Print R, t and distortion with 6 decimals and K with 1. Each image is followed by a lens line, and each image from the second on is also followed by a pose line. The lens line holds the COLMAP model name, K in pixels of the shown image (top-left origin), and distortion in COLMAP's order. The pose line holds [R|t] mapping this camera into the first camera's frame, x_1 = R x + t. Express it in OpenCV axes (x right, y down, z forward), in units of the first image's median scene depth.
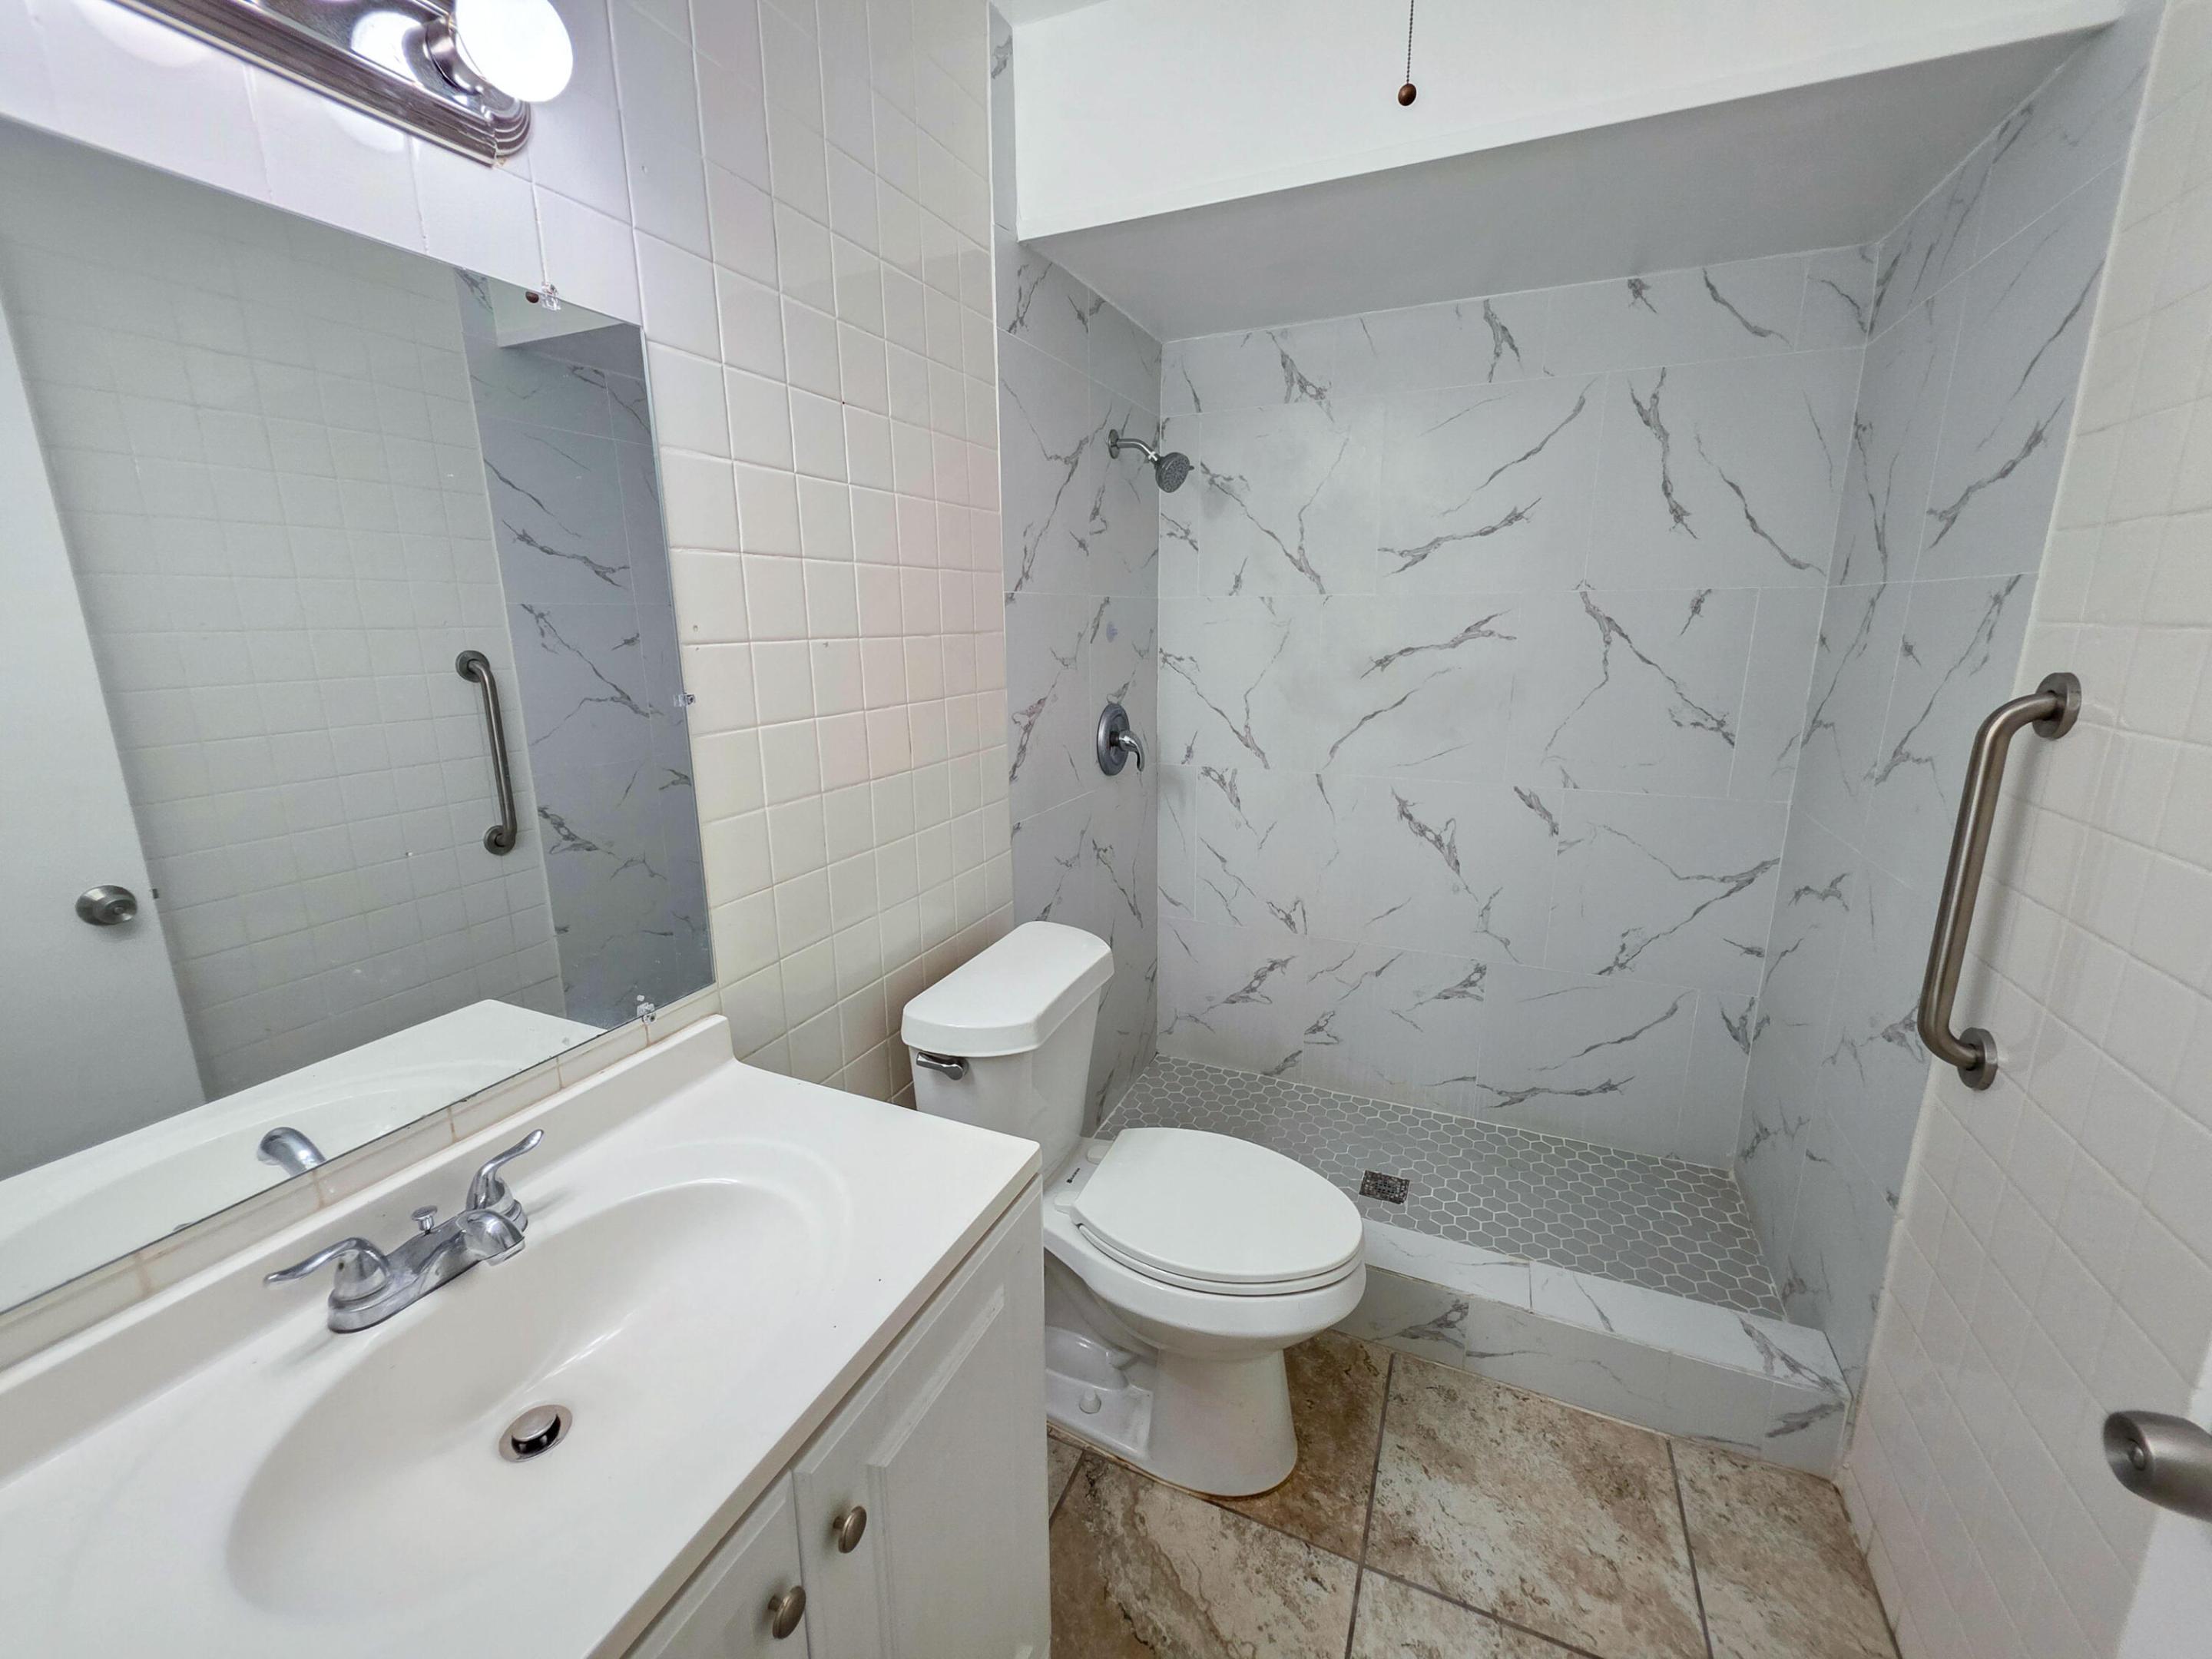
lens RADIAL K [[885.8, 0, 1099.4], [0, 885.8, 826.7], [0, 0, 1]] dist [0.001424, -0.000298]
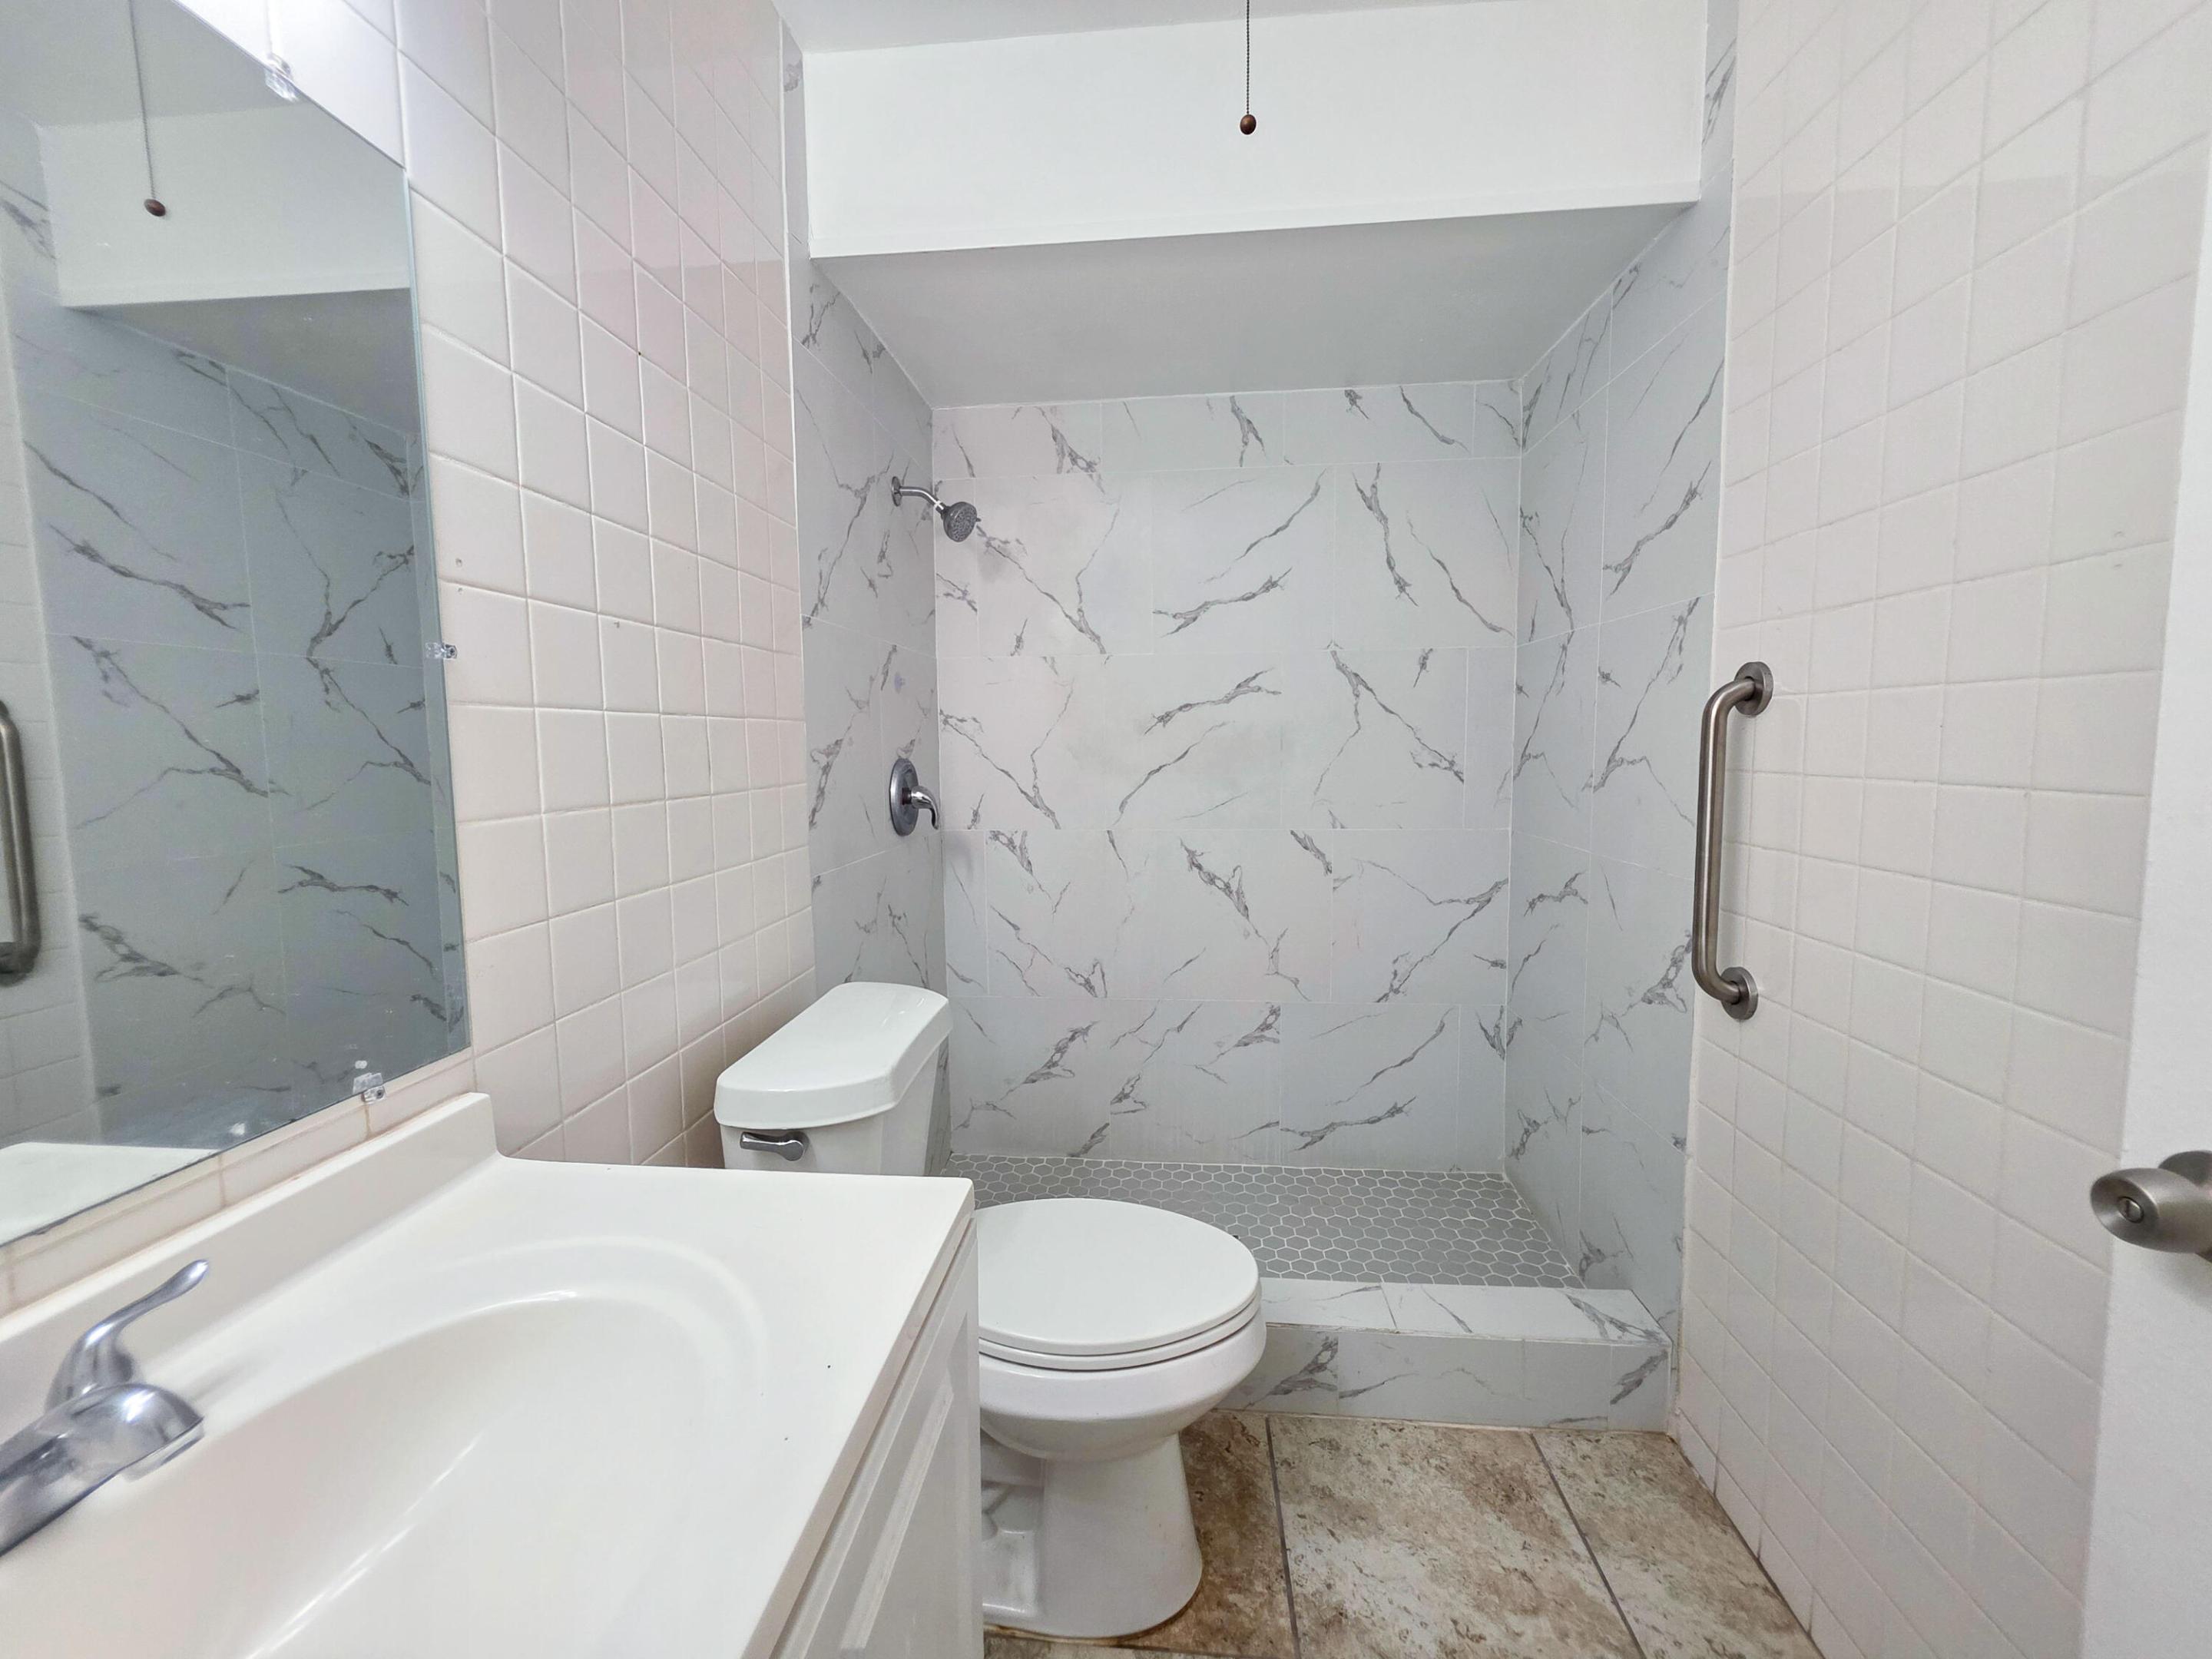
lens RADIAL K [[885.8, 0, 1104.6], [0, 885.8, 820.1], [0, 0, 1]] dist [0.001424, -0.000298]
pose [[0.947230, -0.032125, 0.318942, -0.112550], [0.076875, 0.988696, -0.128727, 0.084276], [-0.311201, 0.146453, 0.938992, 0.090480]]
